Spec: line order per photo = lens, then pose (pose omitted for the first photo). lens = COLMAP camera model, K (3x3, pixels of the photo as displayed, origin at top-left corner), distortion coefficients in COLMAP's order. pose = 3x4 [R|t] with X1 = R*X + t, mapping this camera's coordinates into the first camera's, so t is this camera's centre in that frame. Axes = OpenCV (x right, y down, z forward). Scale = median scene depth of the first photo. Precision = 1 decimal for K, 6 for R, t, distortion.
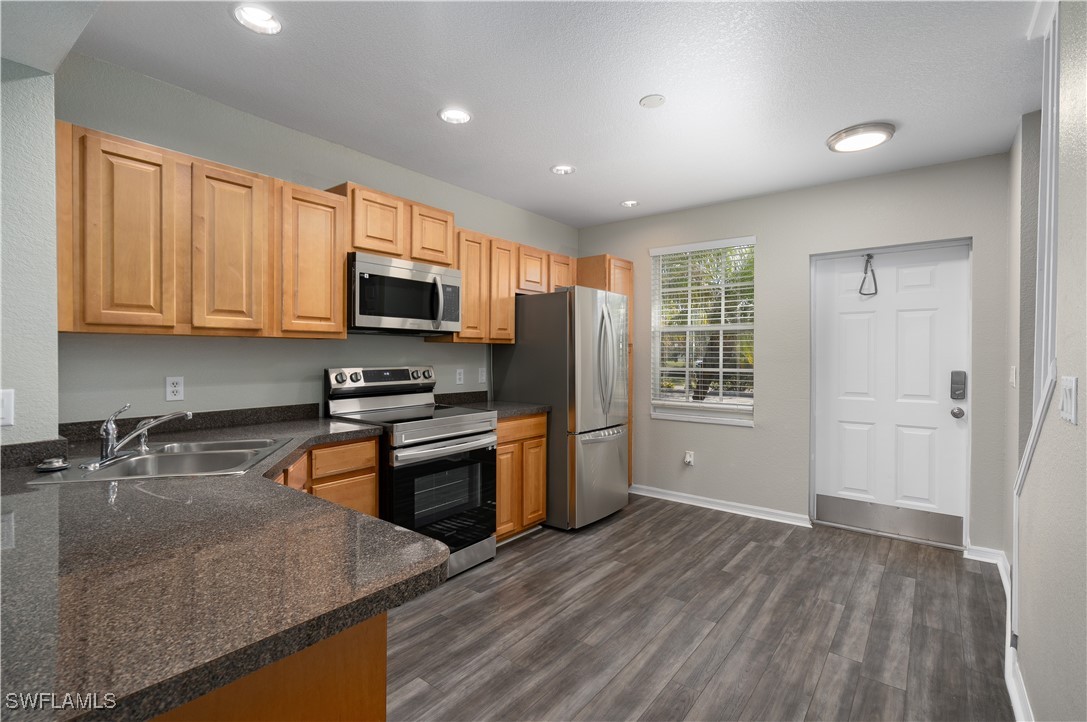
lens RADIAL K [[498.6, 0, 542.7], [0, 498.6, 361.0], [0, 0, 1]] dist [-0.005002, 0.002383]
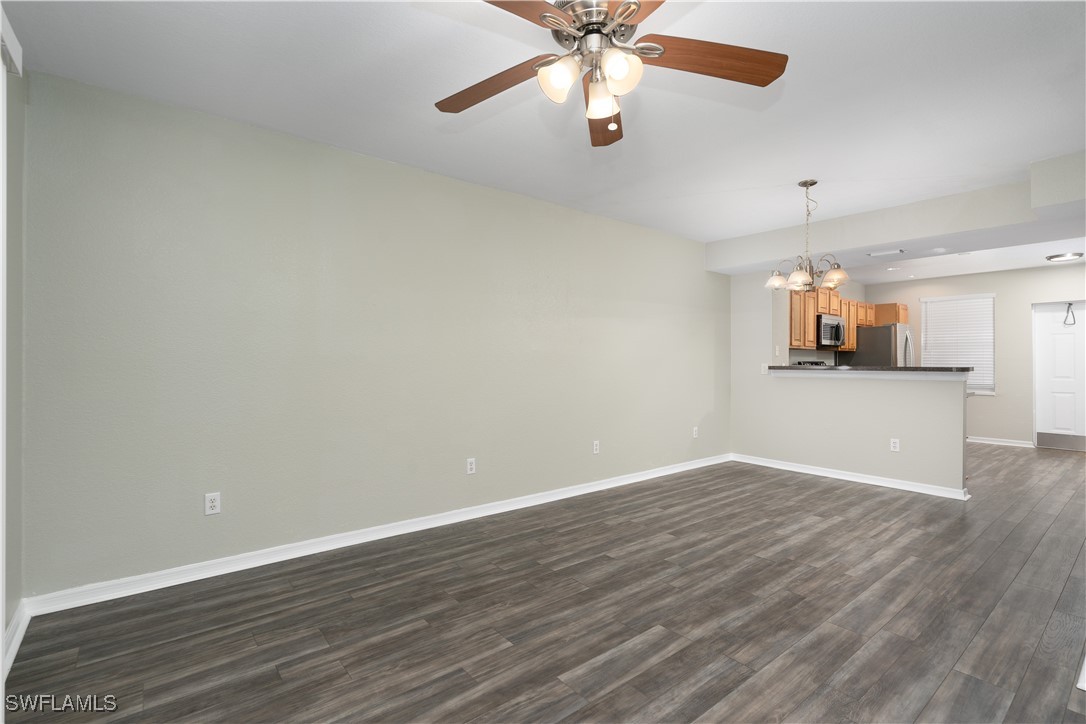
lens RADIAL K [[498.1, 0, 540.5], [0, 498.1, 358.7], [0, 0, 1]] dist [-0.005002, 0.002383]
pose [[0.975790, -0.001079, -0.218707, -1.060239], [-0.003031, 0.999825, -0.018455, 0.044172], [0.218688, 0.018671, 0.975616, -1.515657]]
